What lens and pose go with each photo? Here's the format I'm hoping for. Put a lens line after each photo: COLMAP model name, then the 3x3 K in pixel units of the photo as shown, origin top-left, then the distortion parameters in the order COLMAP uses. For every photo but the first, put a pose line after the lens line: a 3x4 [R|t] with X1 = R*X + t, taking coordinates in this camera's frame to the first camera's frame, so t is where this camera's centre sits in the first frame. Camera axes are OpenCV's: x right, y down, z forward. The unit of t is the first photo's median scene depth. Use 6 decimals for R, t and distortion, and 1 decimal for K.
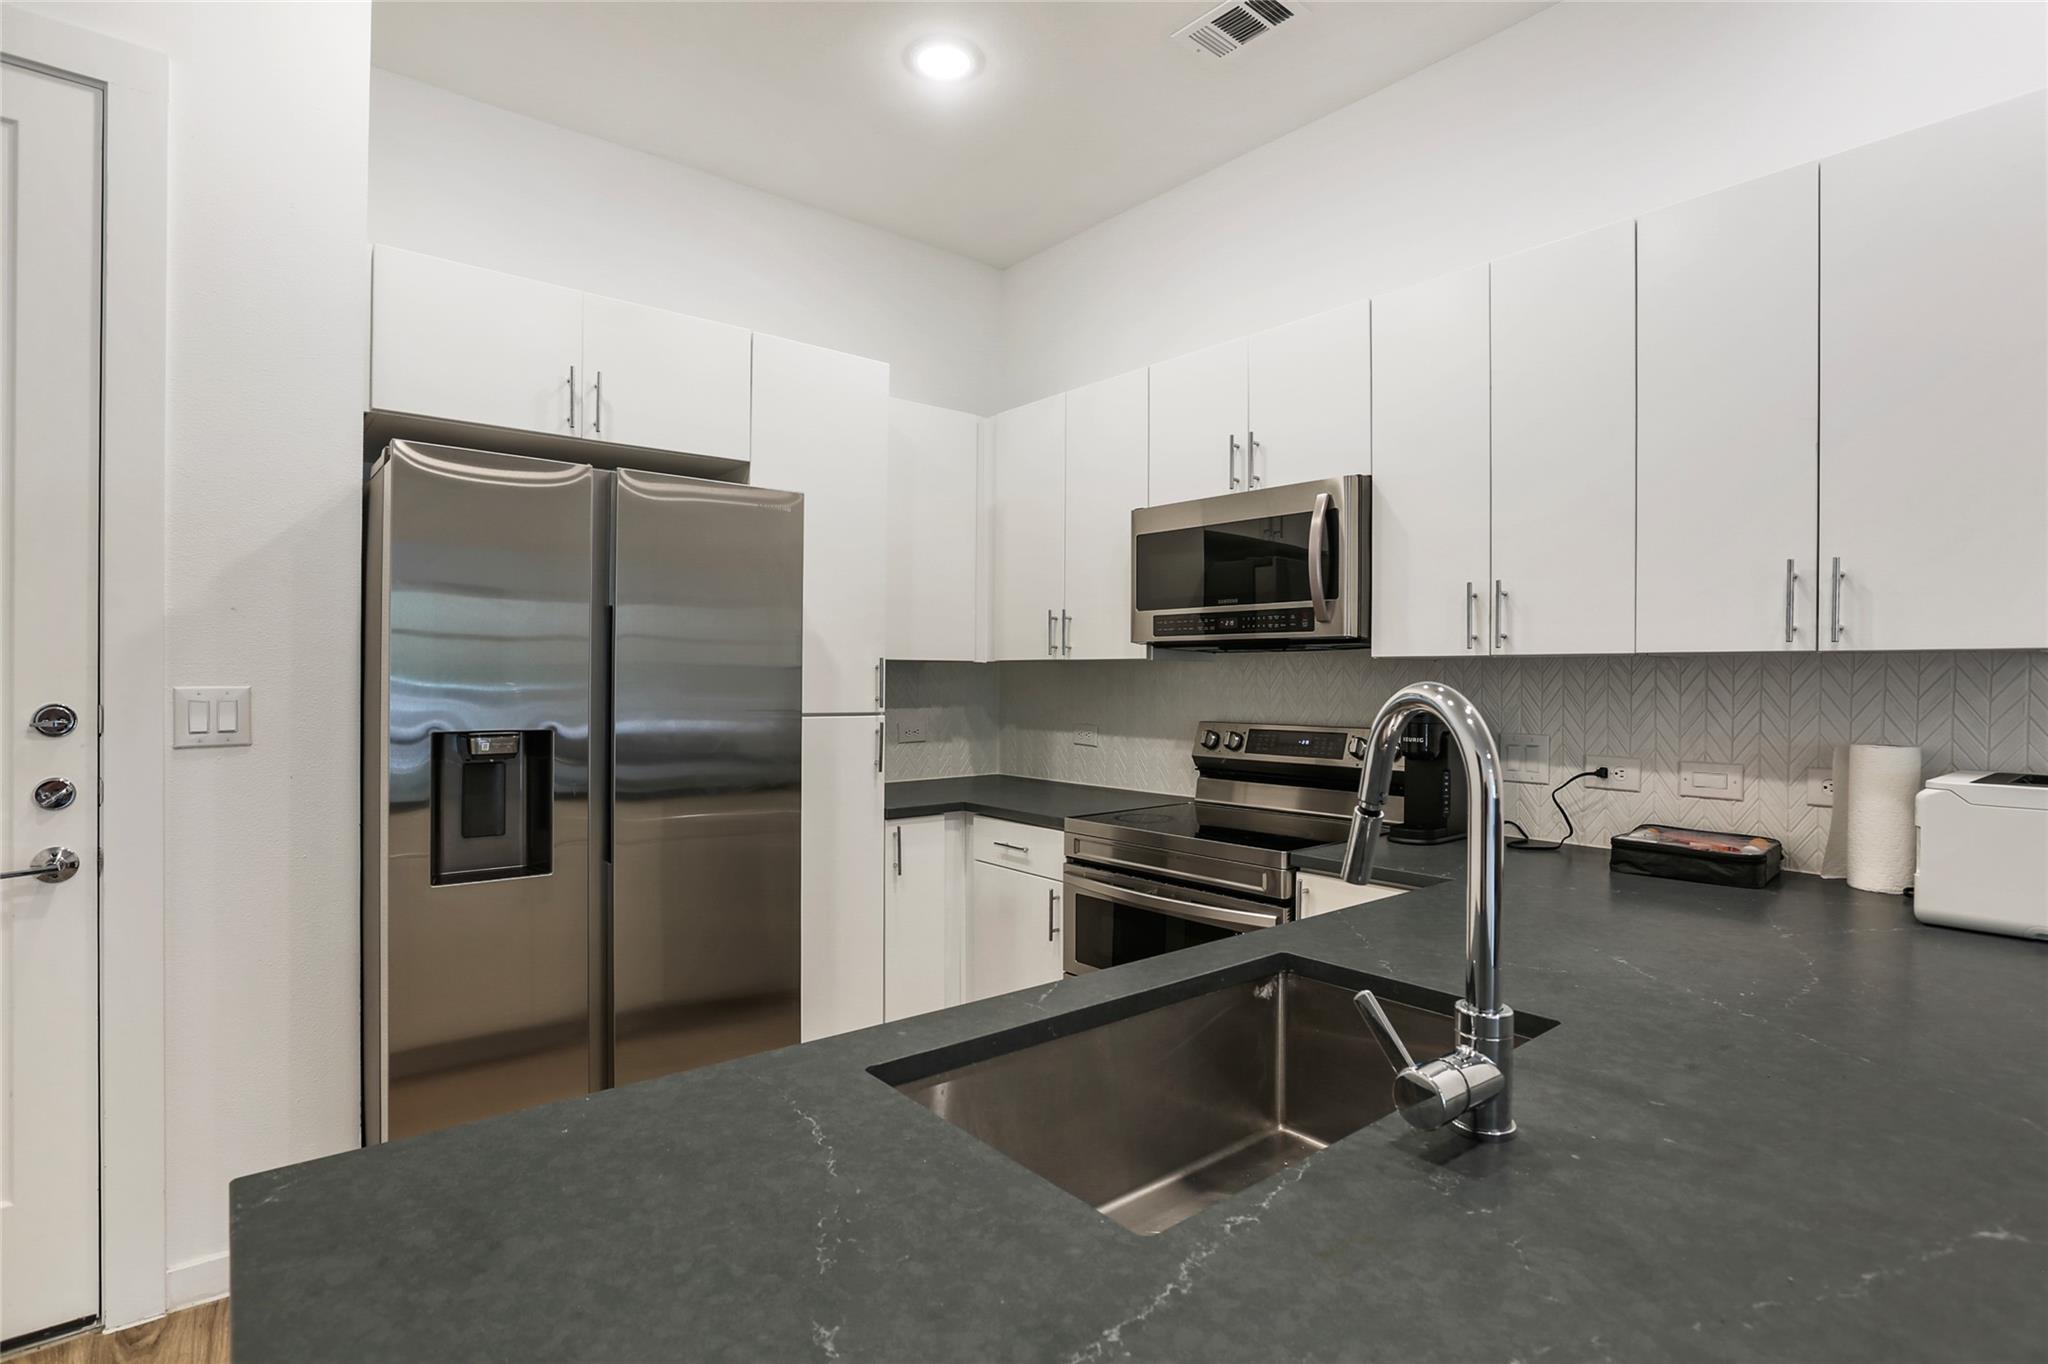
lens RADIAL K [[1012.6, 0, 1024.0], [0, 1012.6, 682.0], [0, 0, 1]] dist [-0.016293, -0.000192]
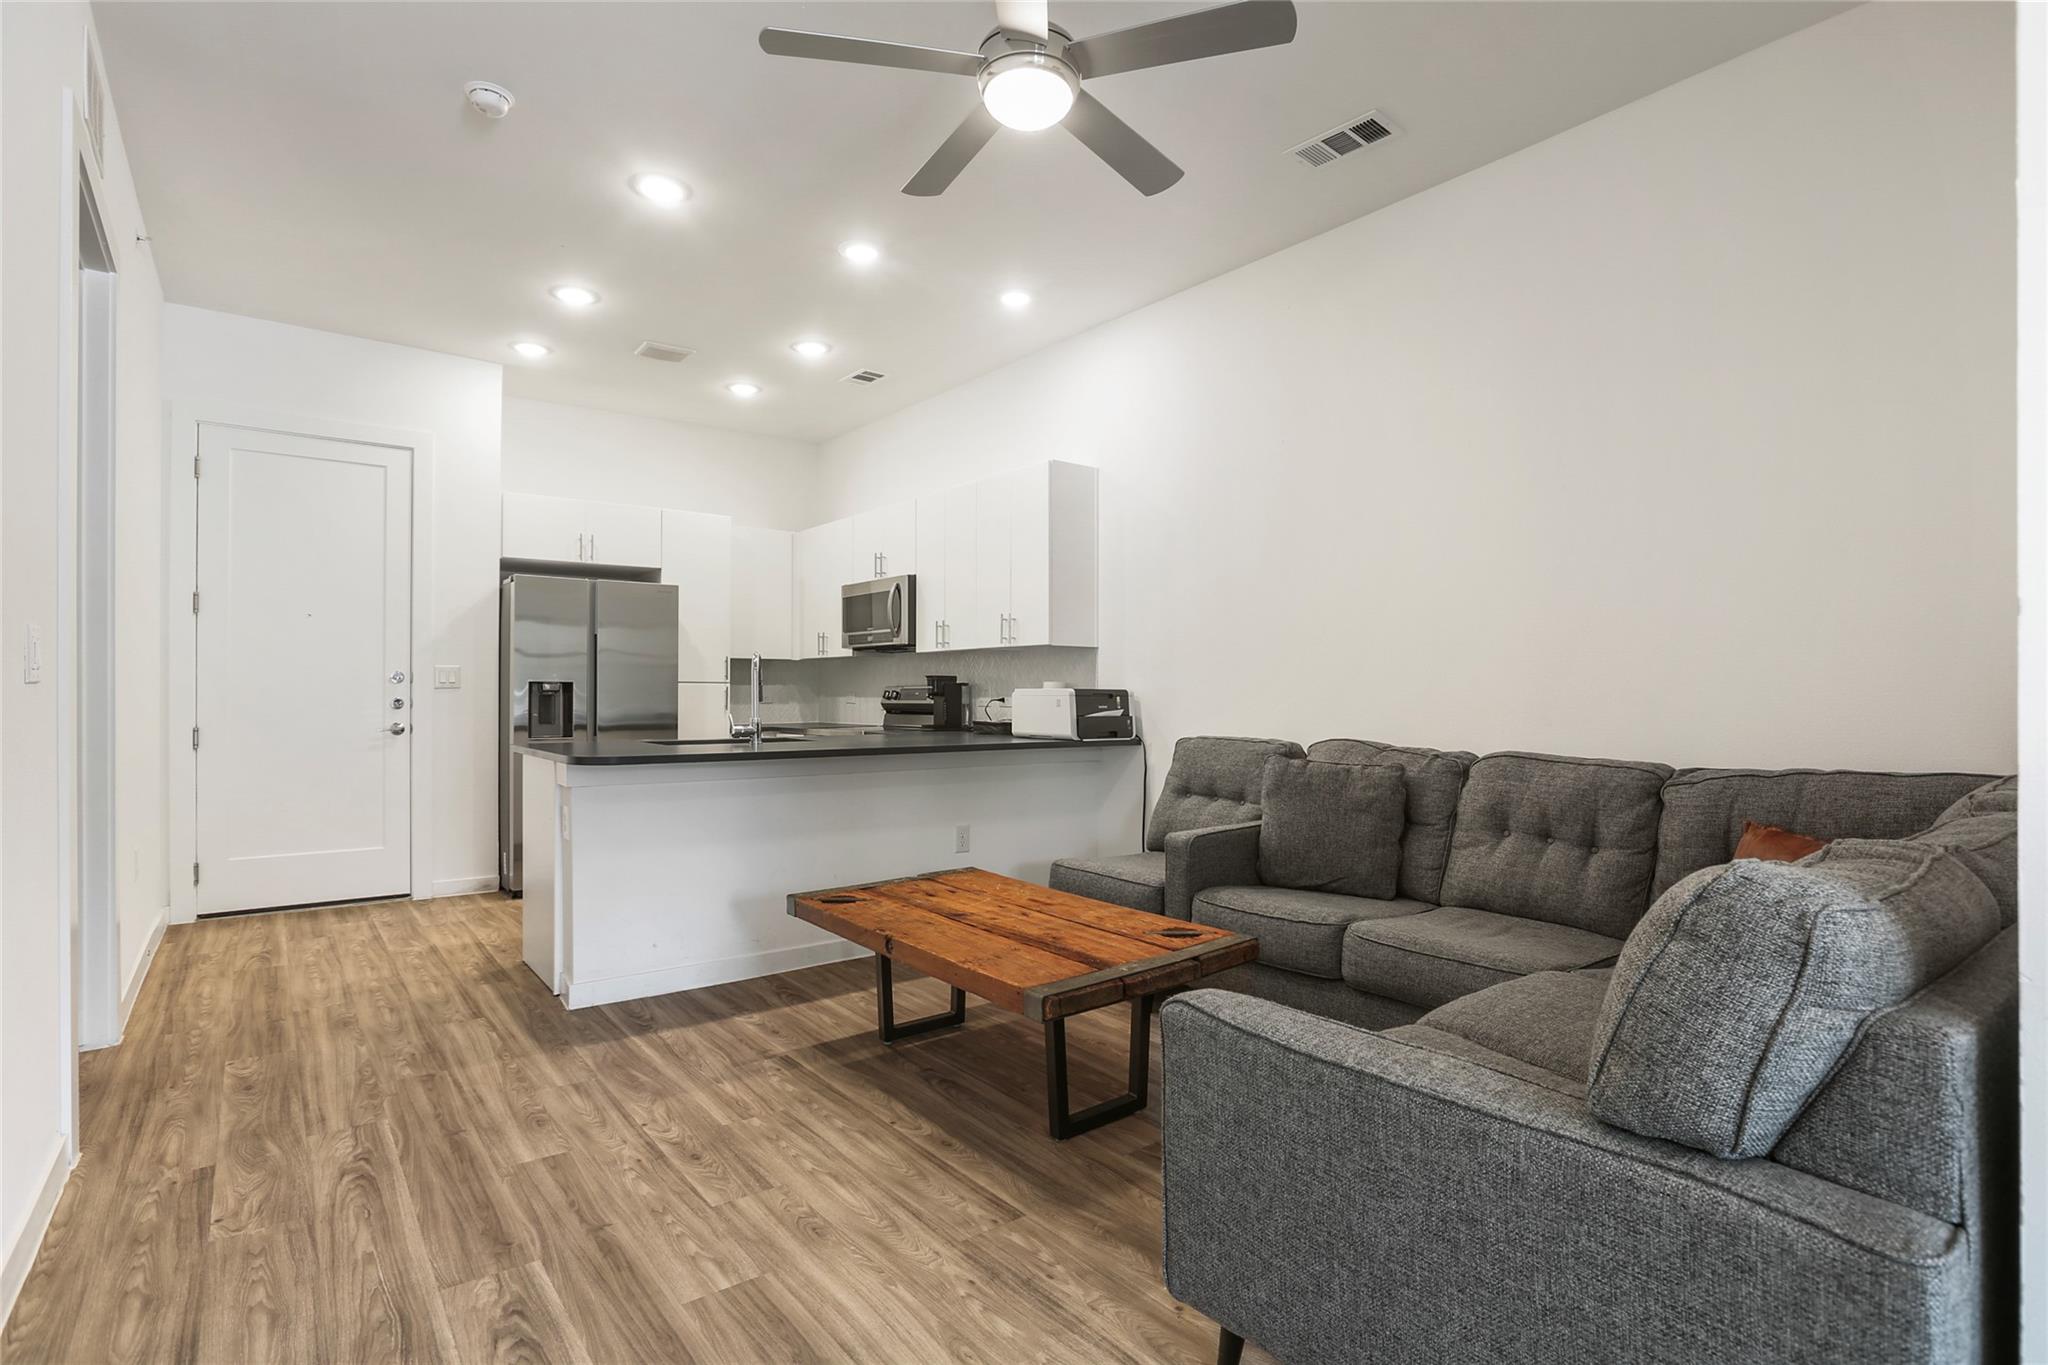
lens RADIAL K [[993.3, 0, 1014.6], [0, 993.3, 693.7], [0, 0, 1]] dist [-0.053230, 0.022231]
pose [[0.999528, -0.005865, -0.030140, 0.651477], [0.005731, 0.999973, -0.004547, 0.083773], [0.030166, 0.004372, 0.999535, -1.306492]]
